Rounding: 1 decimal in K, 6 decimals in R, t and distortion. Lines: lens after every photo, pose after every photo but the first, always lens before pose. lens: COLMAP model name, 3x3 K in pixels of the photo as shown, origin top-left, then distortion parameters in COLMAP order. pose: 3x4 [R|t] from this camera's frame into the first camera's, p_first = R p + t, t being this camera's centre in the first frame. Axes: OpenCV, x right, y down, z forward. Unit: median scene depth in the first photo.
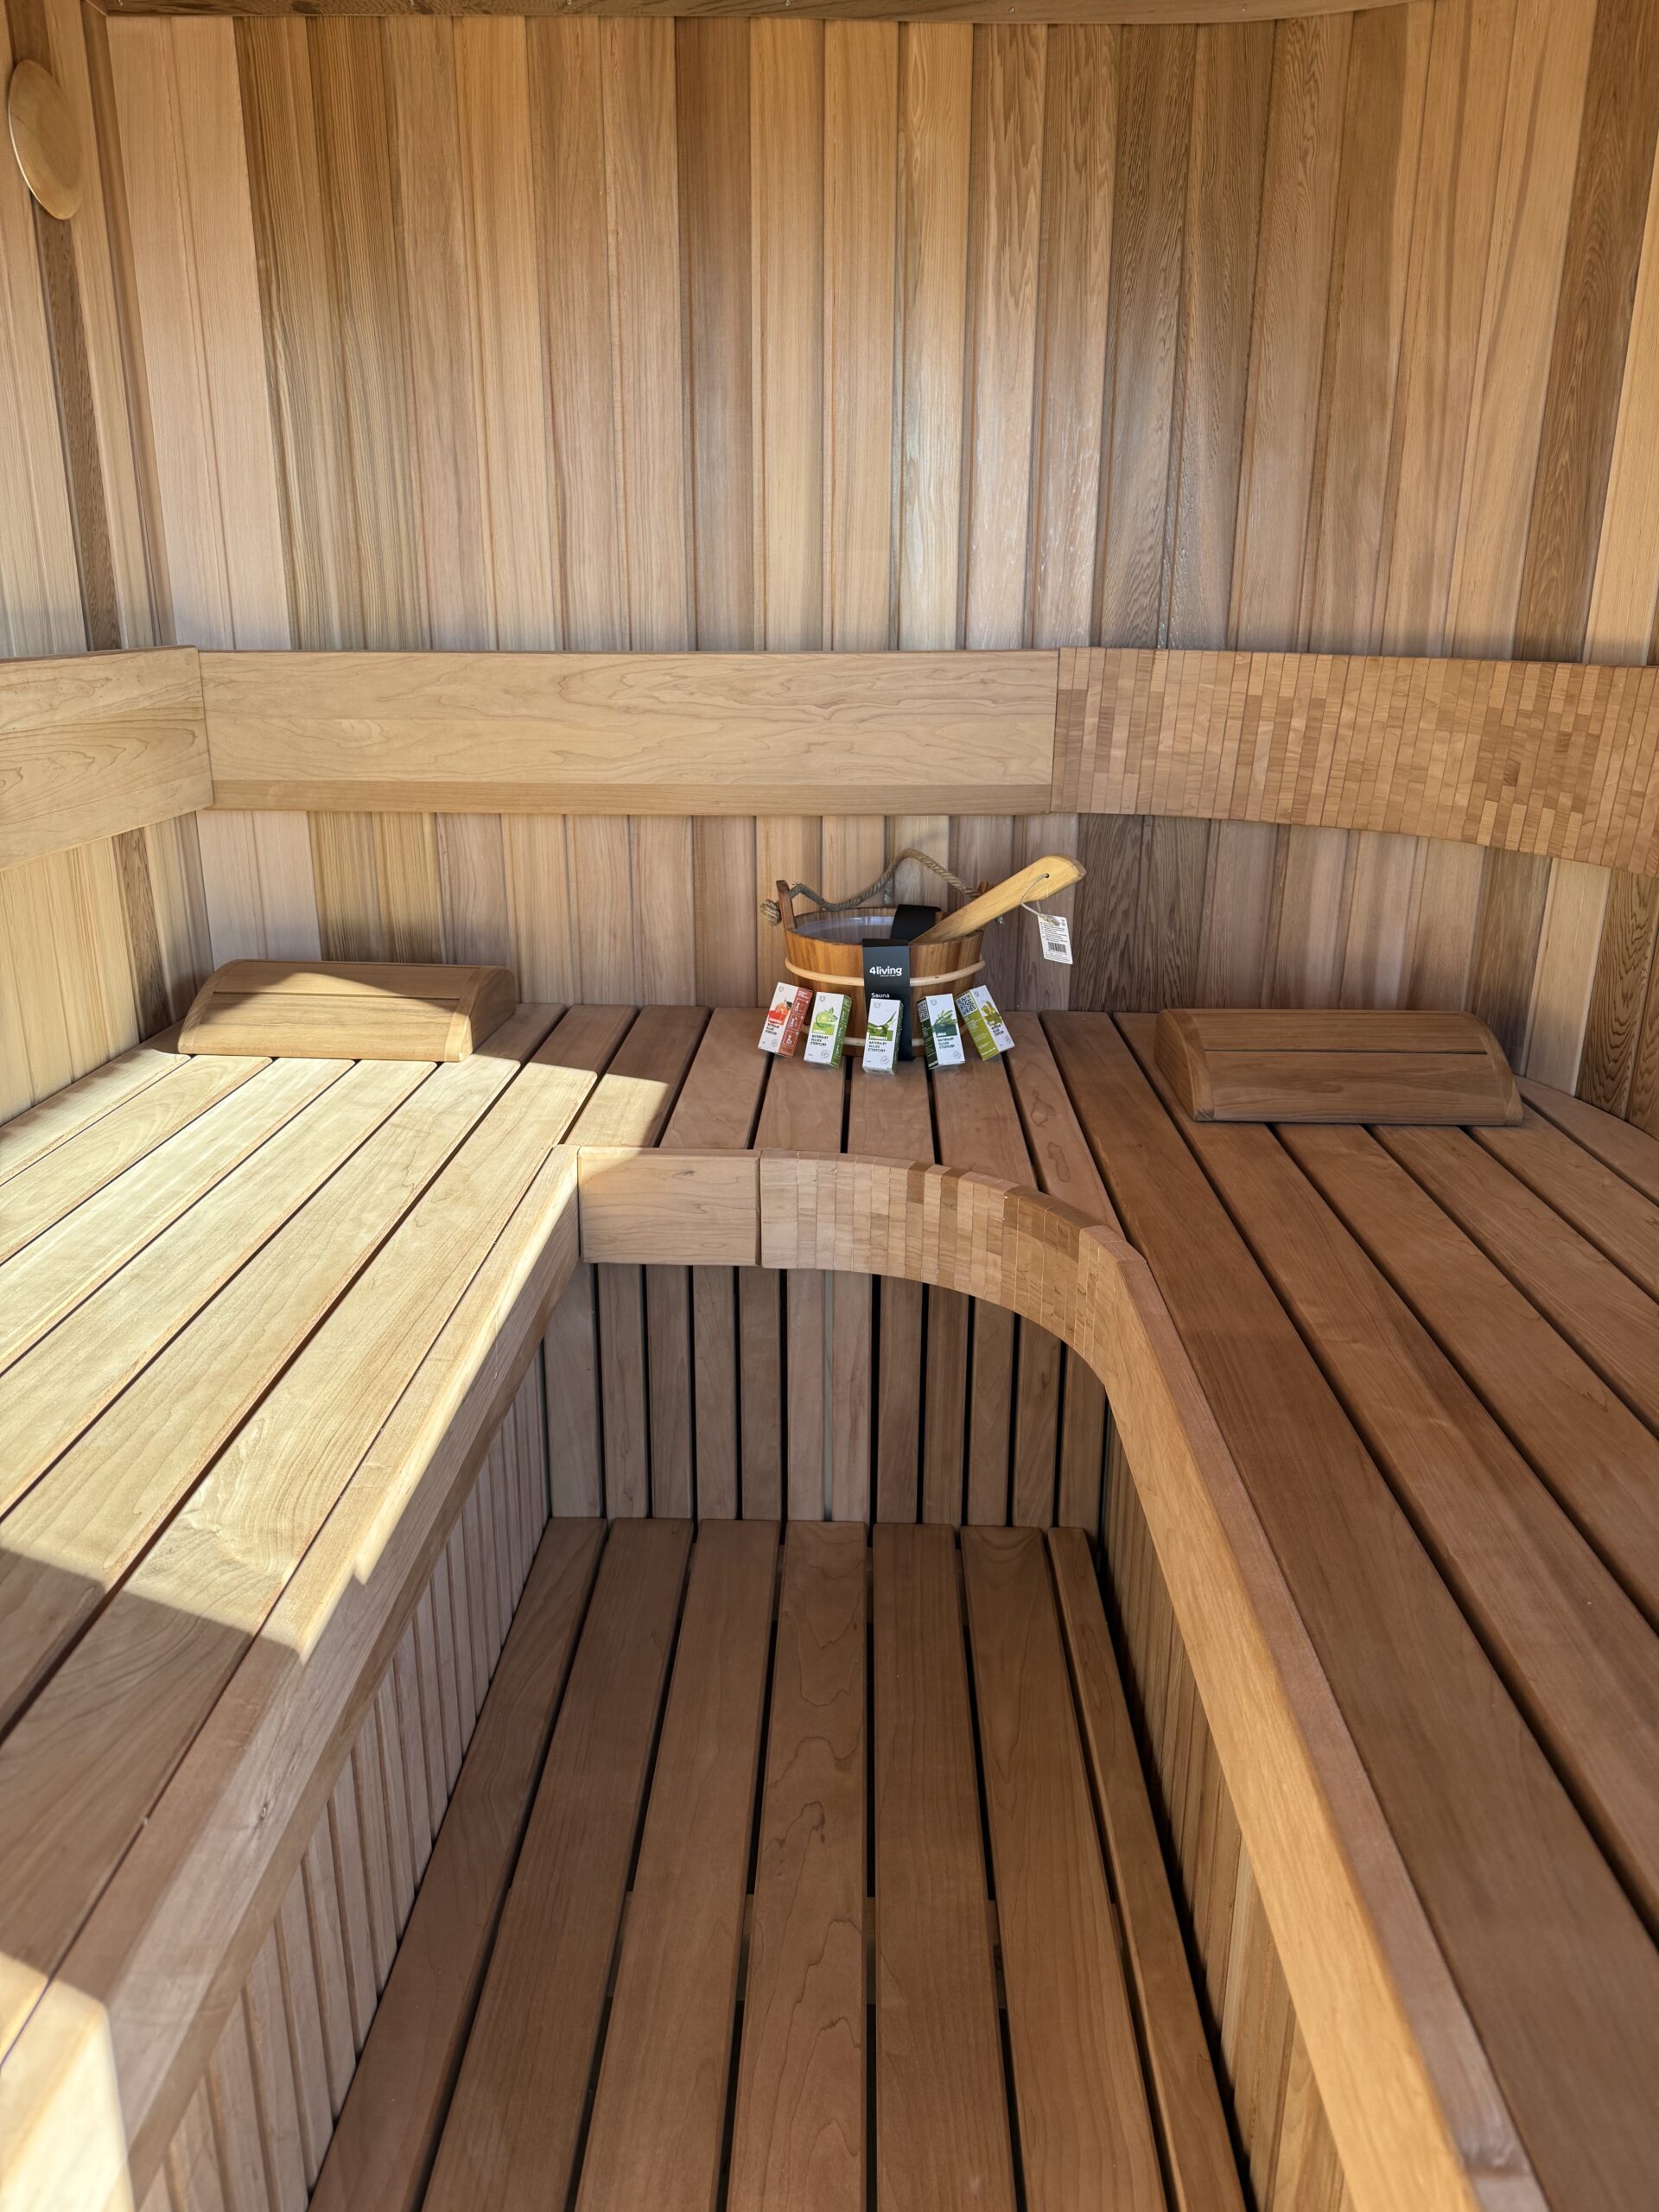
lens RADIAL K [[1575.5, 0, 832.2], [0, 1575.5, 1098.2], [0, 0, 1]] dist [0.046574, -0.056658]
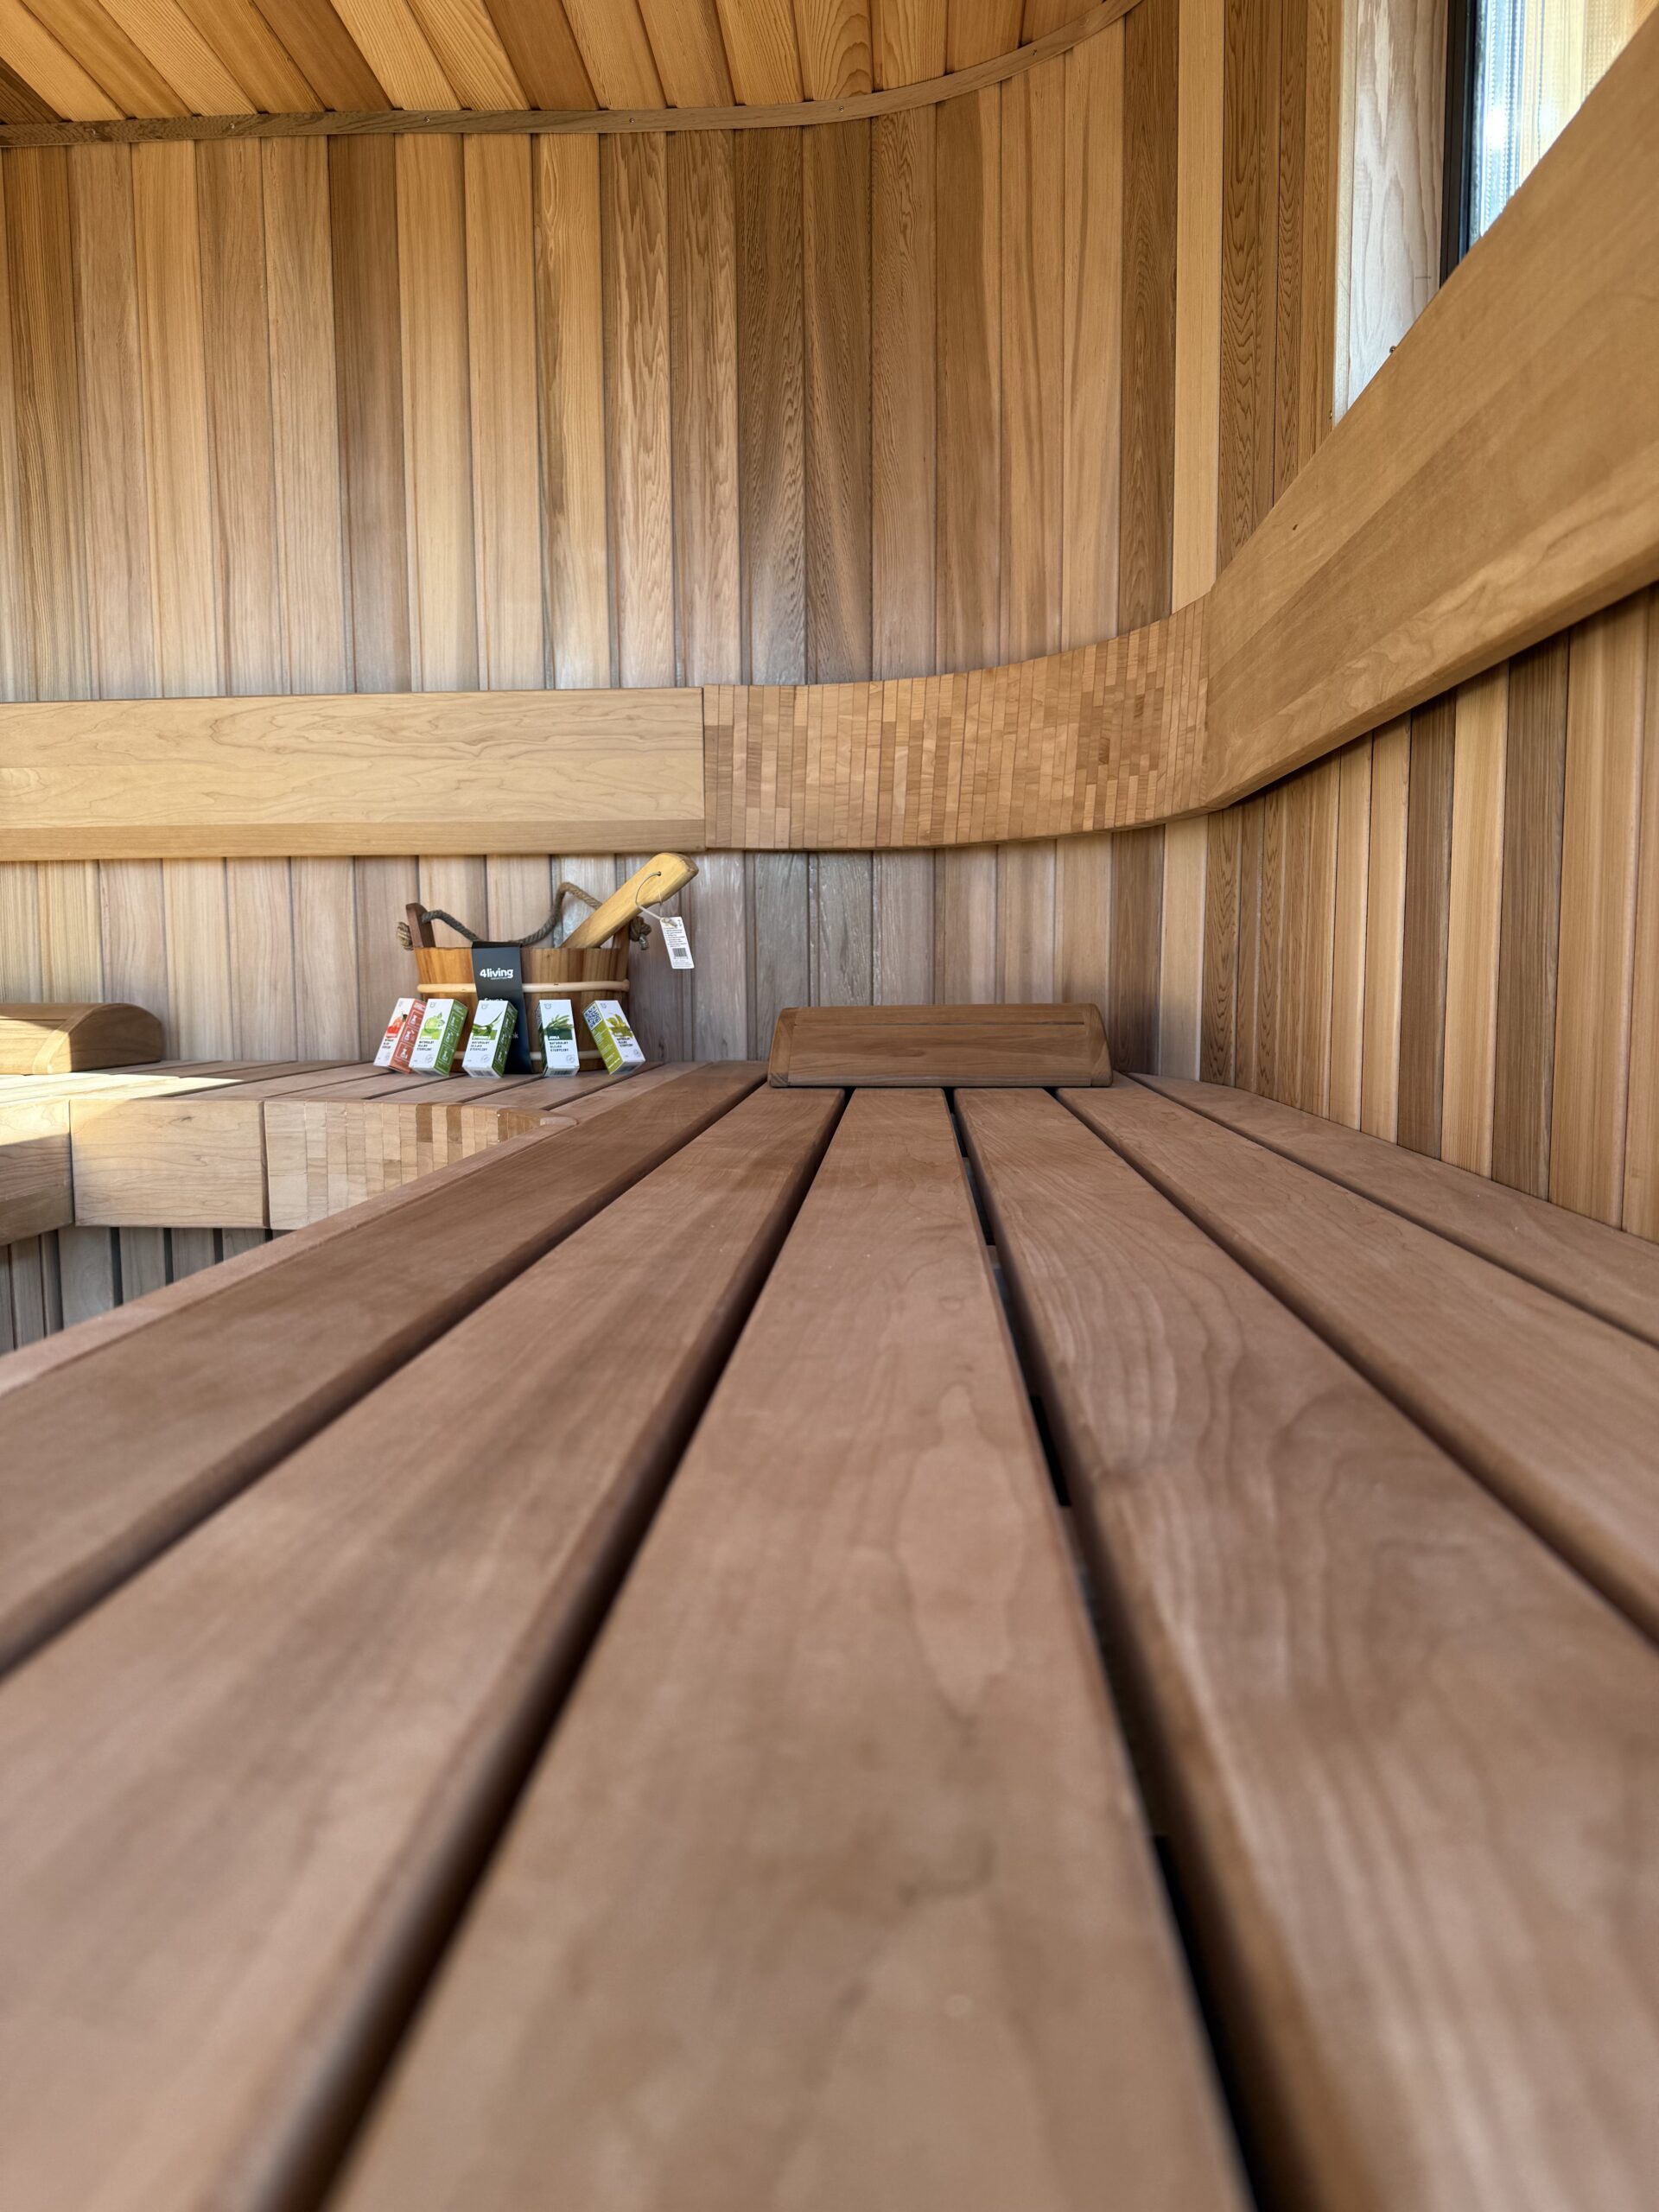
lens RADIAL K [[1575.5, 0, 835.1], [0, 1575.5, 1109.4], [0, 0, 1]] dist [0.046574, -0.056658]
pose [[0.999431, -0.009731, -0.032310, 0.285631], [0.002523, 0.976385, -0.216023, 0.218415], [0.033649, 0.215818, 0.975854, 0.086975]]
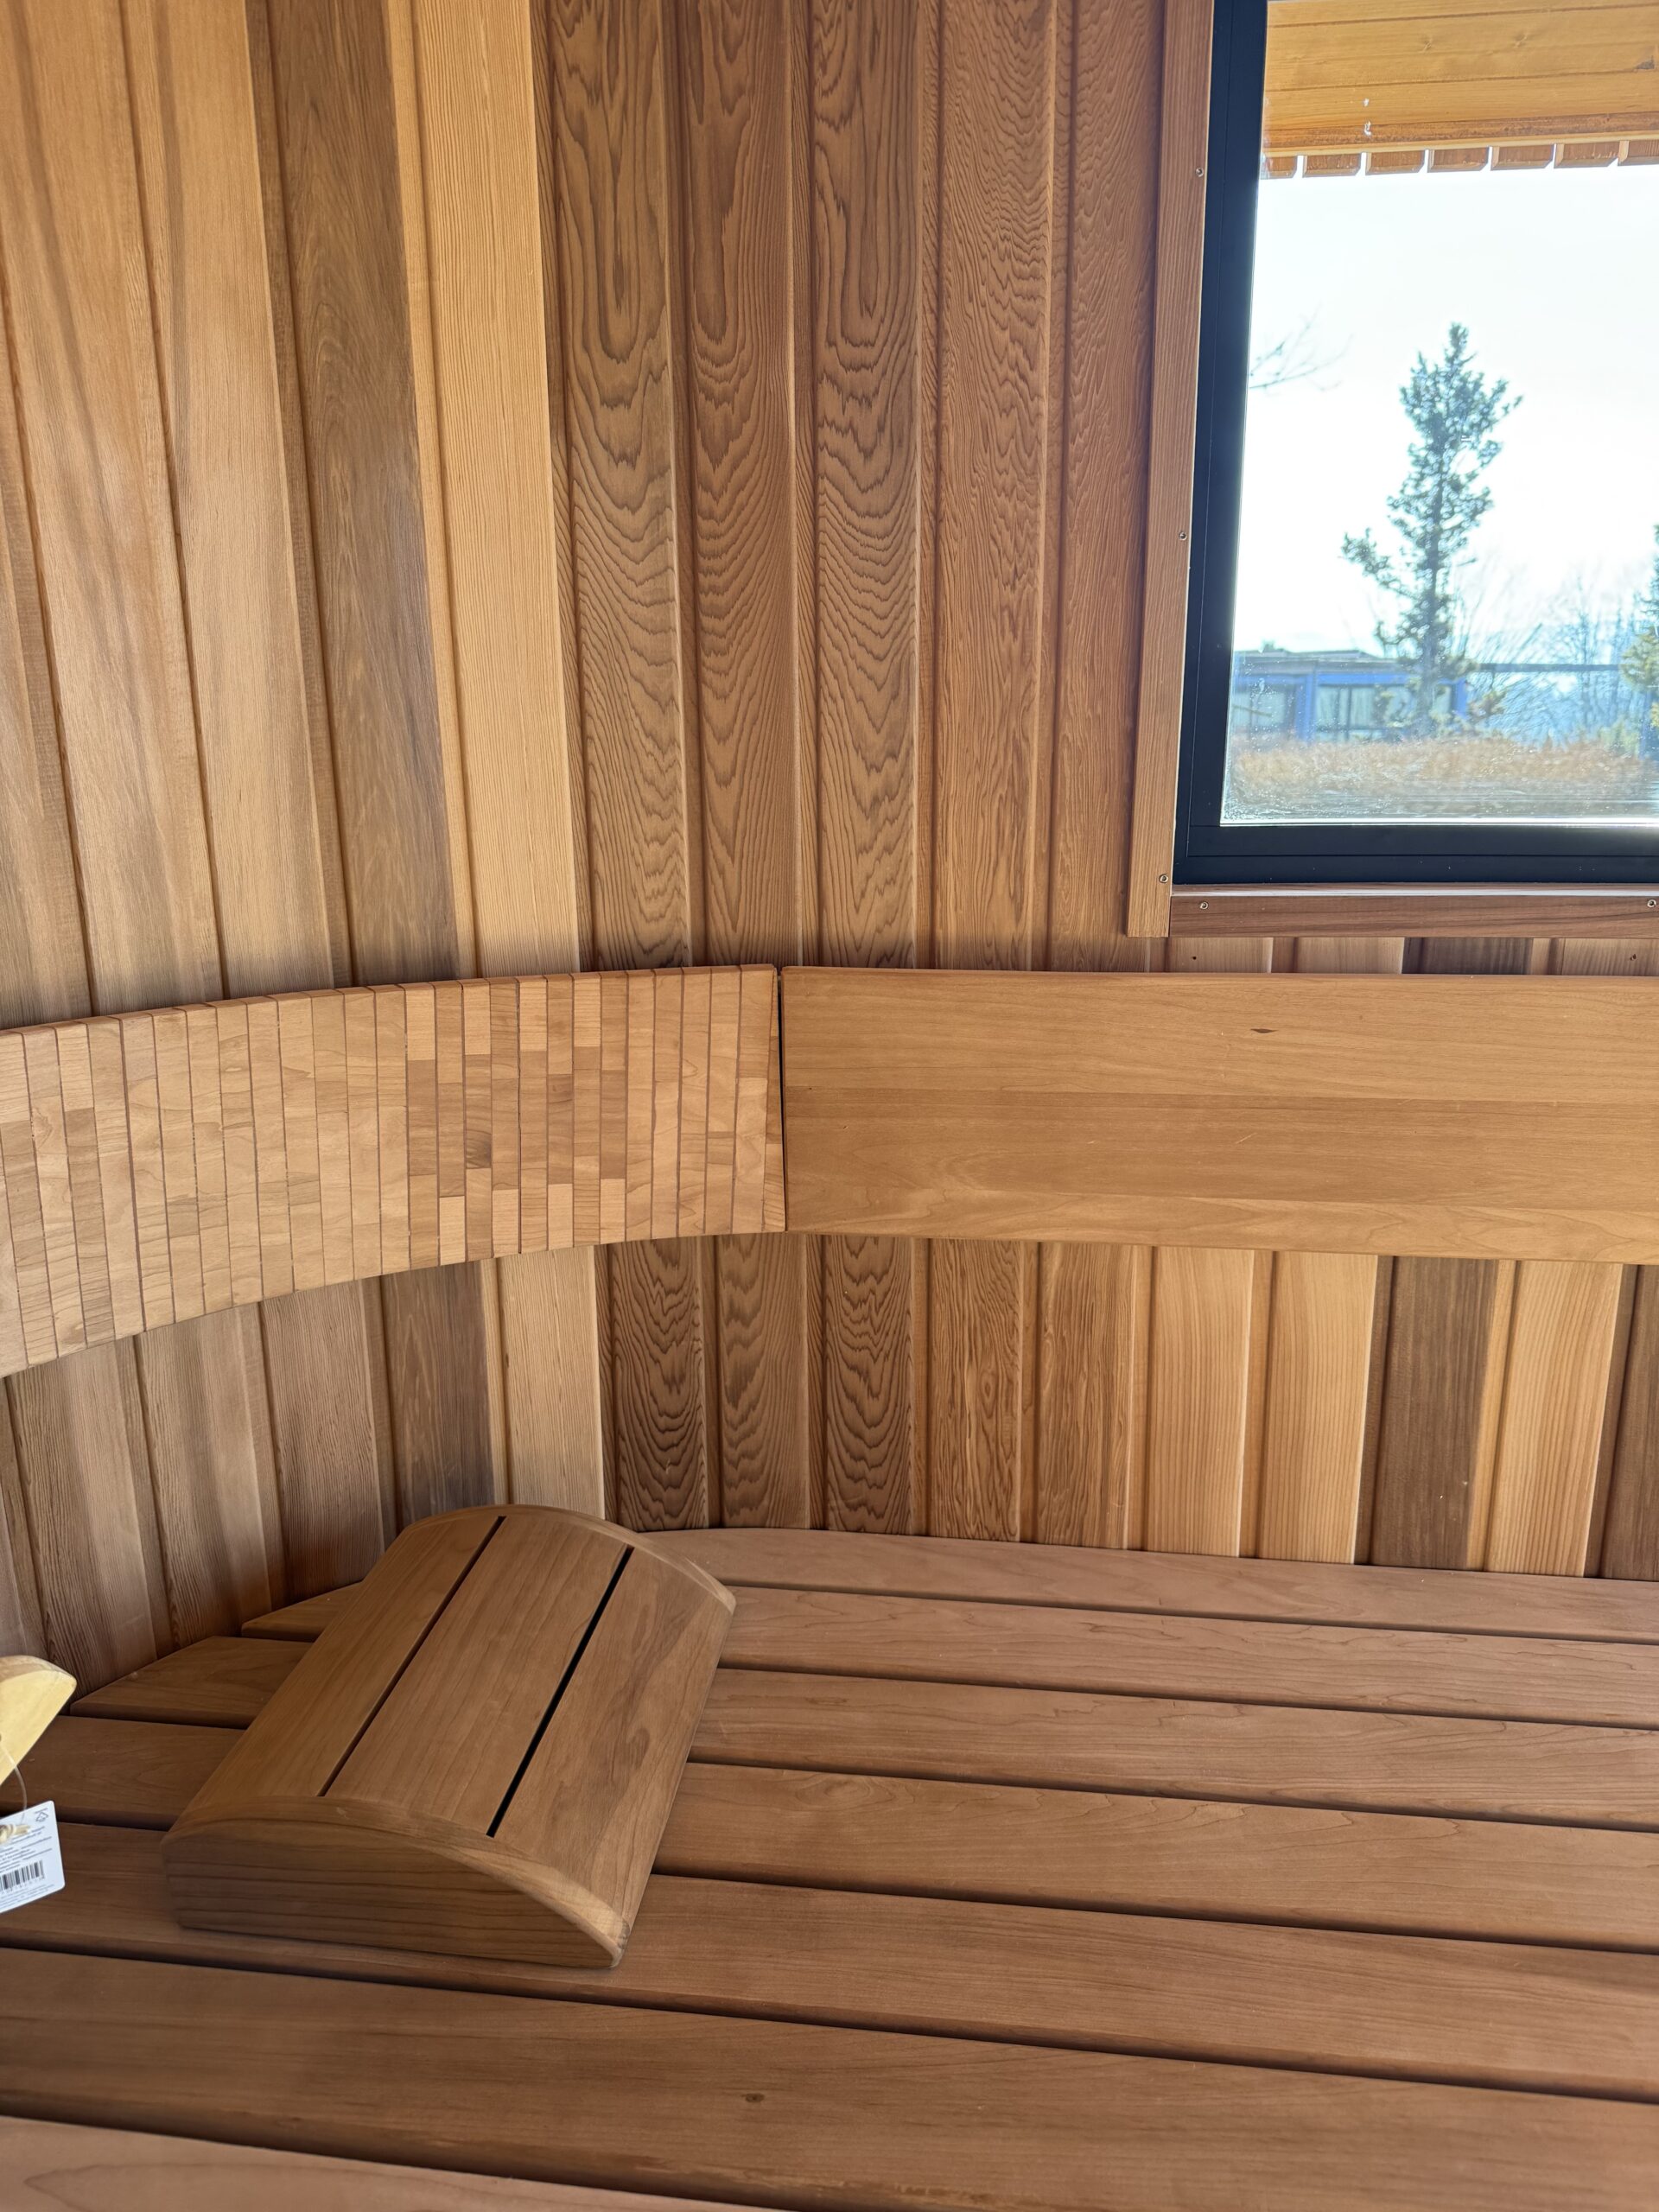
lens RADIAL K [[1575.5, 0, 845.5], [0, 1575.5, 1102.8], [0, 0, 1]] dist [0.046574, -0.056658]
pose [[0.099455, -0.252051, 0.962590, -0.167754], [0.304792, 0.928602, 0.211661, -0.306975], [-0.947212, 0.272339, 0.169178, 0.731412]]
